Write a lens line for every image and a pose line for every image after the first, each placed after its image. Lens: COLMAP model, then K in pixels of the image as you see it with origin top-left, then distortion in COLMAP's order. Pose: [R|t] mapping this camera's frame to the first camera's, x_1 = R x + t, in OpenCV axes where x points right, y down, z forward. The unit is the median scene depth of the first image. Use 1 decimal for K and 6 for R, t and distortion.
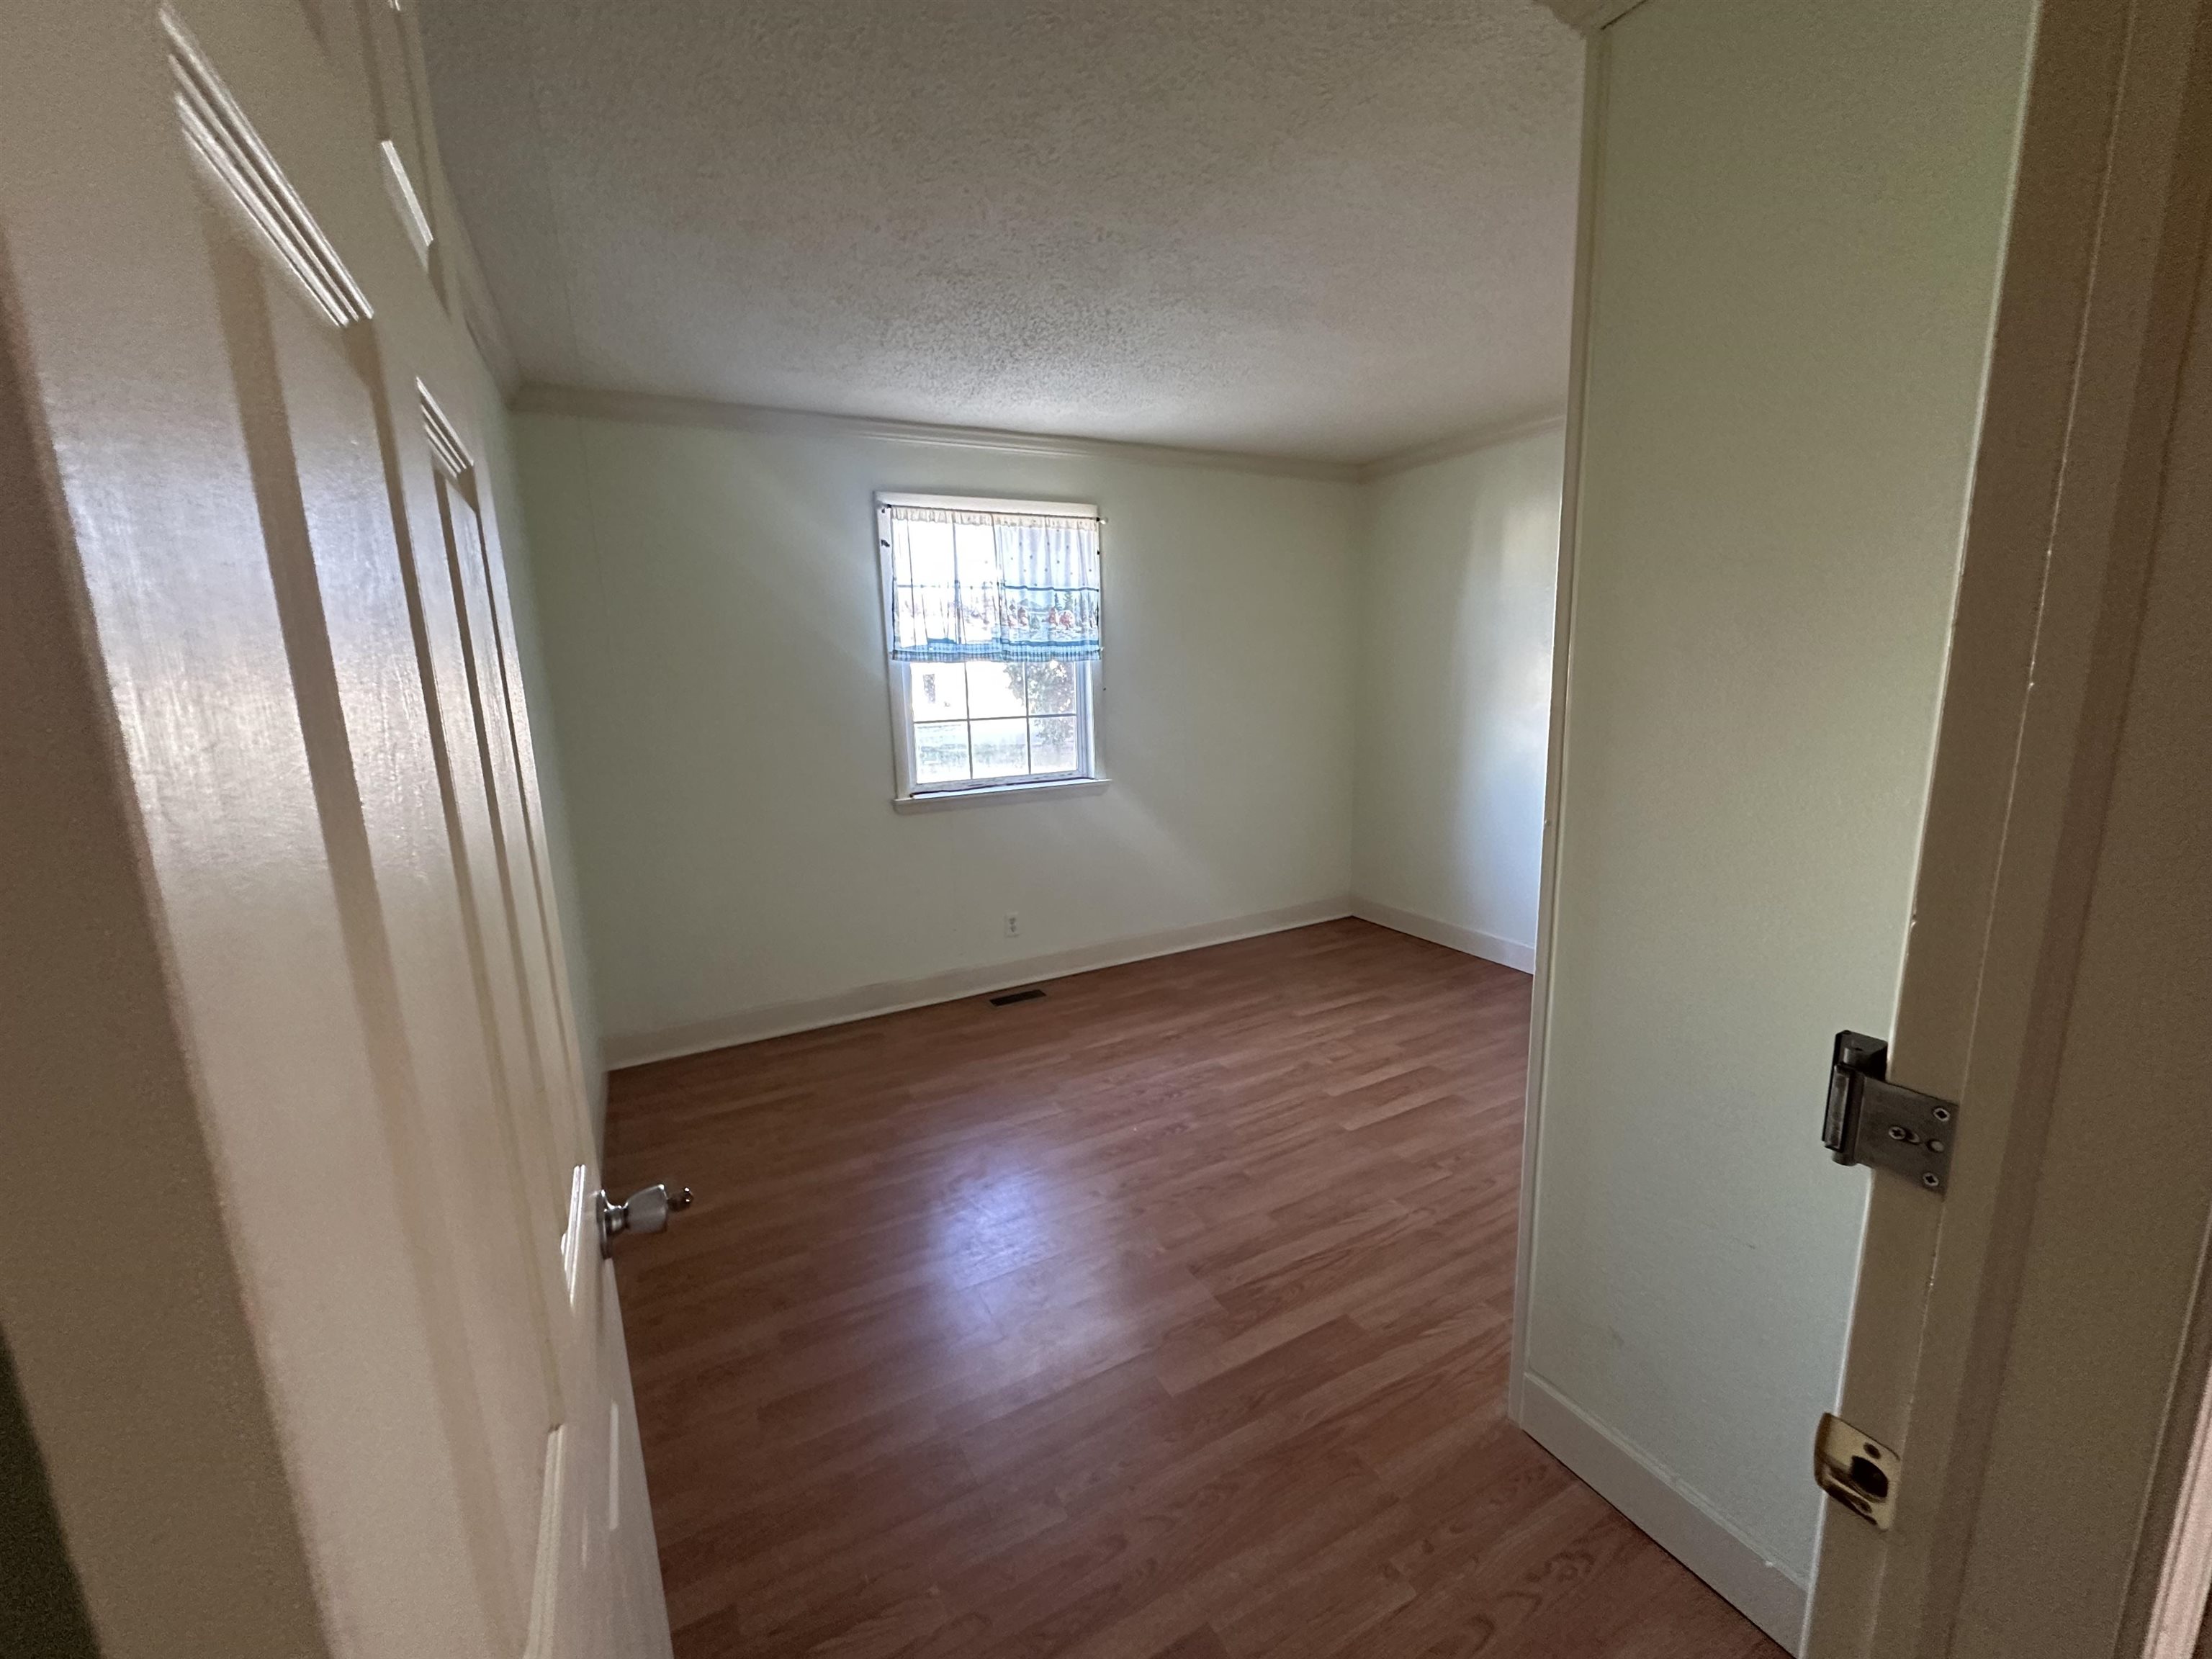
lens RADIAL K [[889.1, 0, 1108.9], [0, 889.1, 828.2], [0, 0, 1]] dist [0.000797, -0.000154]
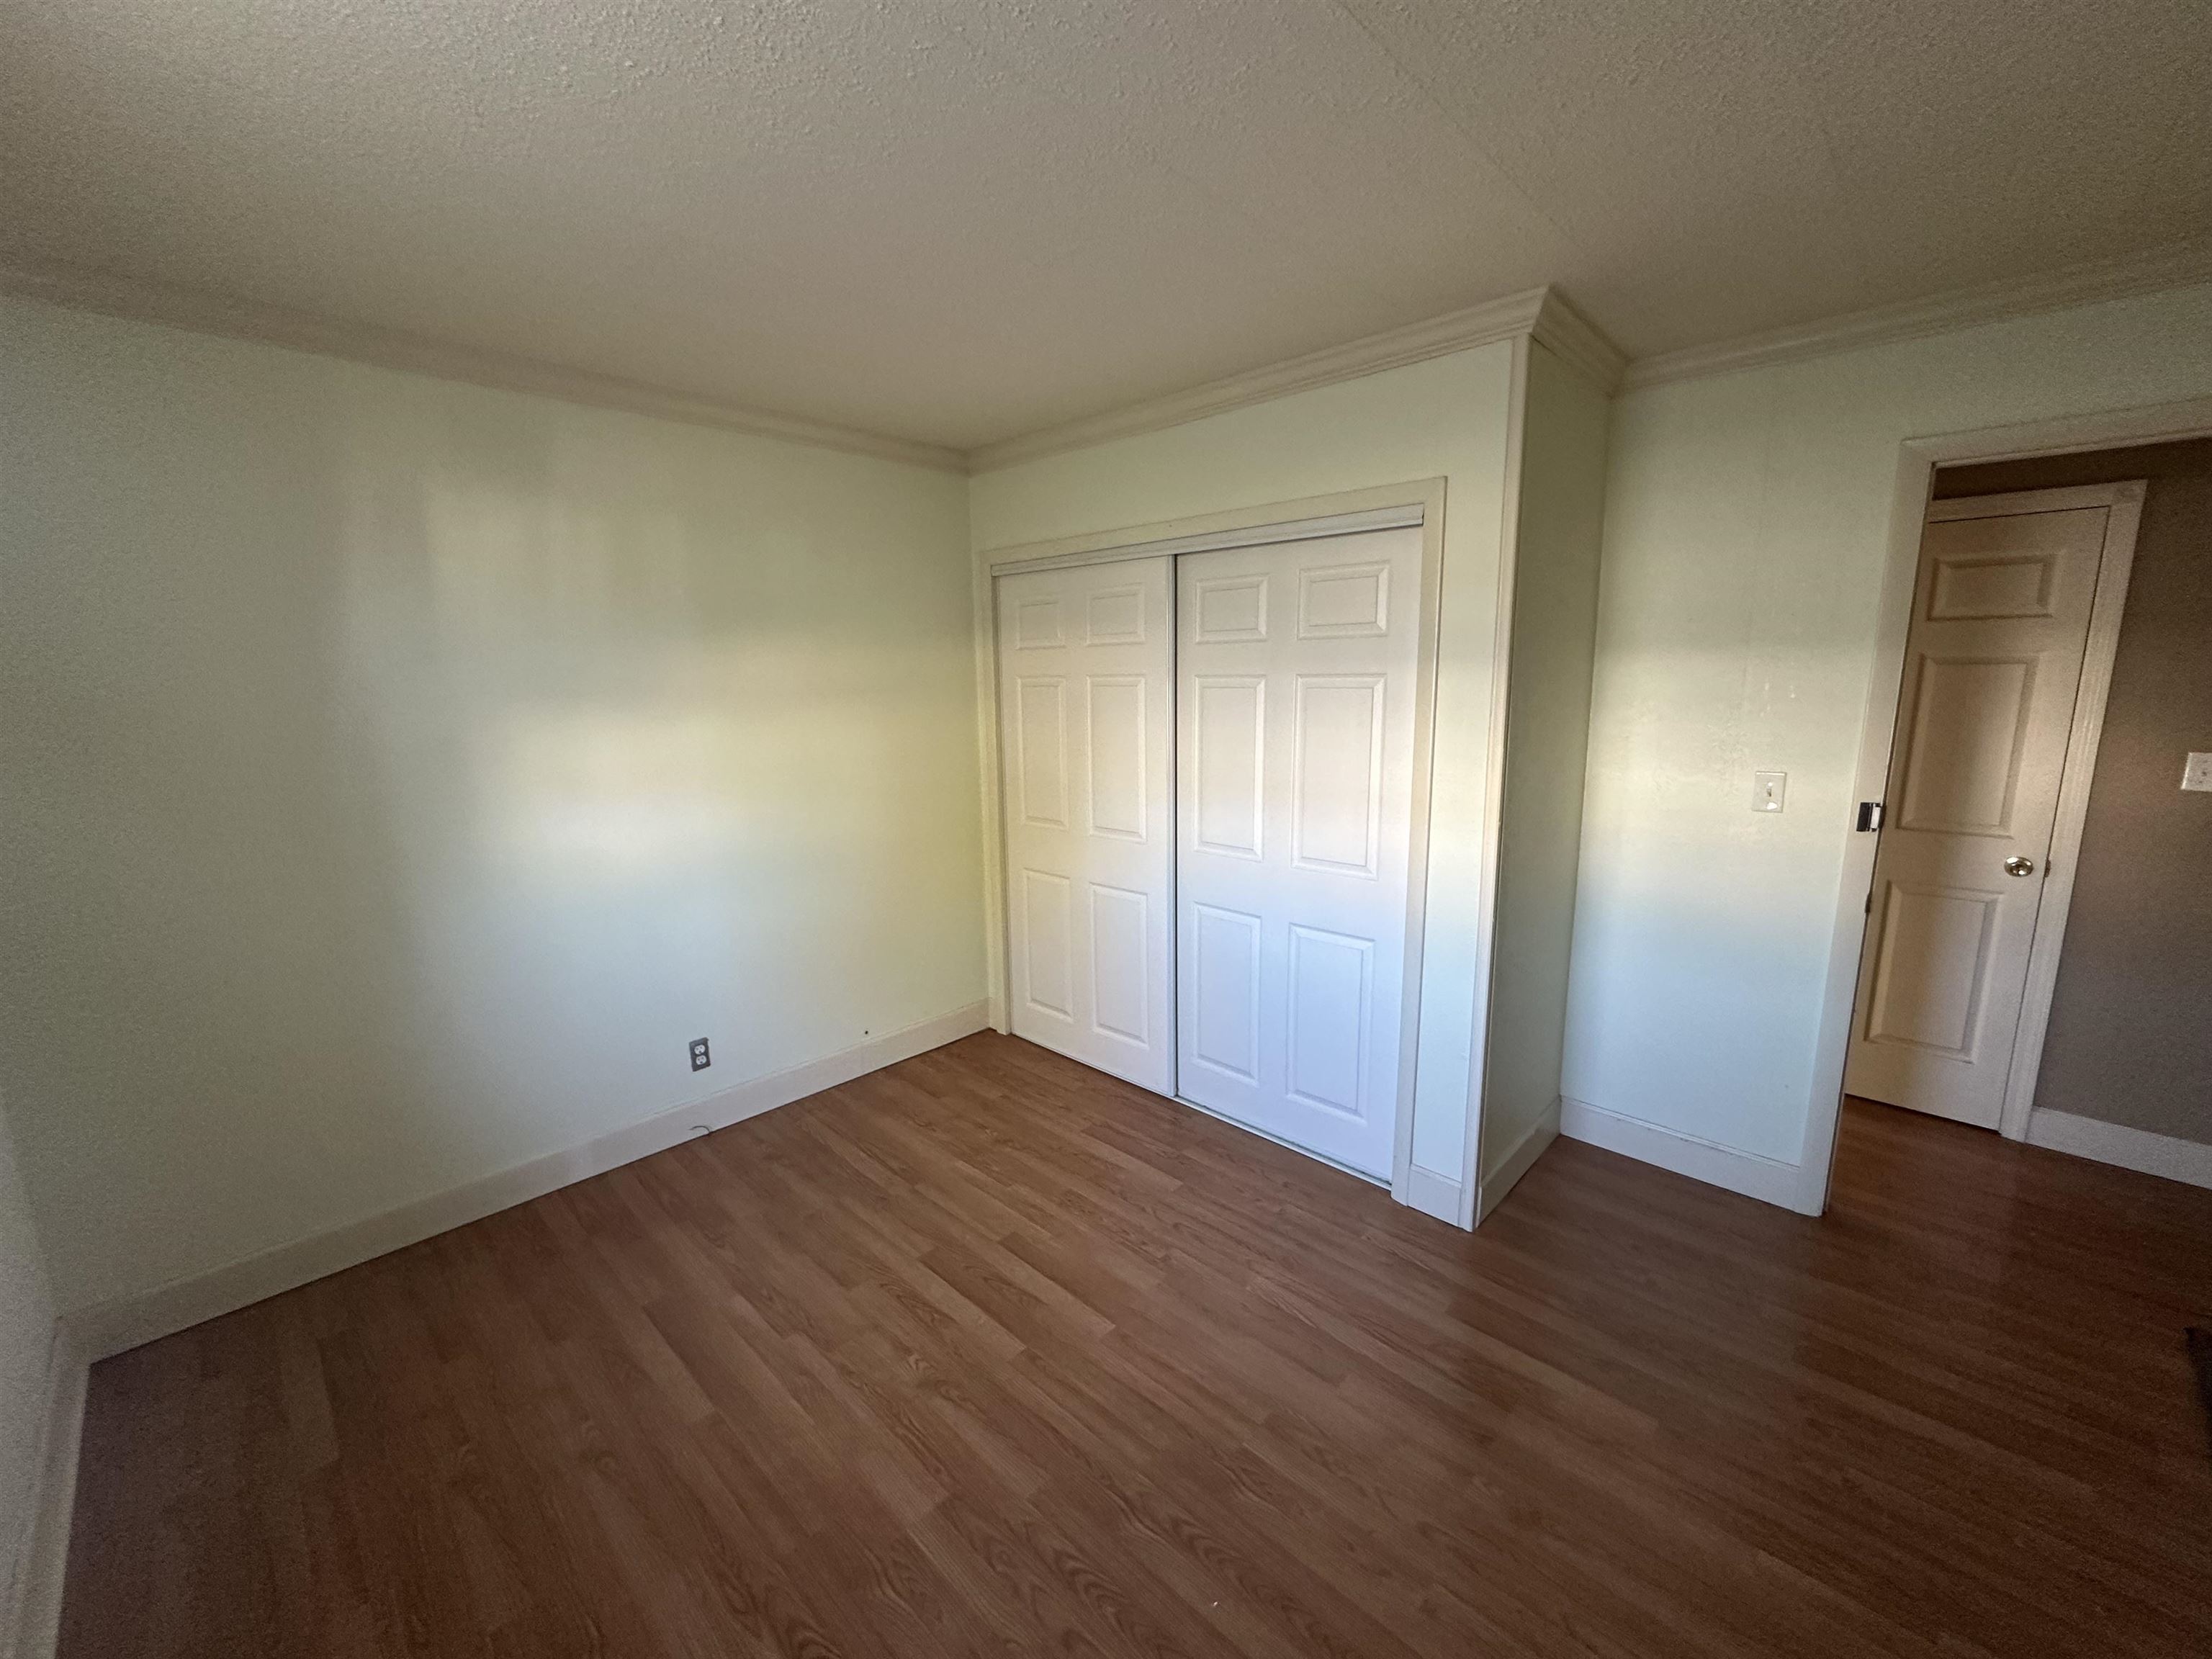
lens RADIAL K [[889.1, 0, 1110.0], [0, 889.1, 829.4], [0, 0, 1]] dist [0.000797, -0.000154]
pose [[-0.309763, -0.137763, 0.940781, -0.329091], [0.195111, 0.959182, 0.204700, -0.194105], [-0.930580, 0.246966, -0.270239, 0.925053]]
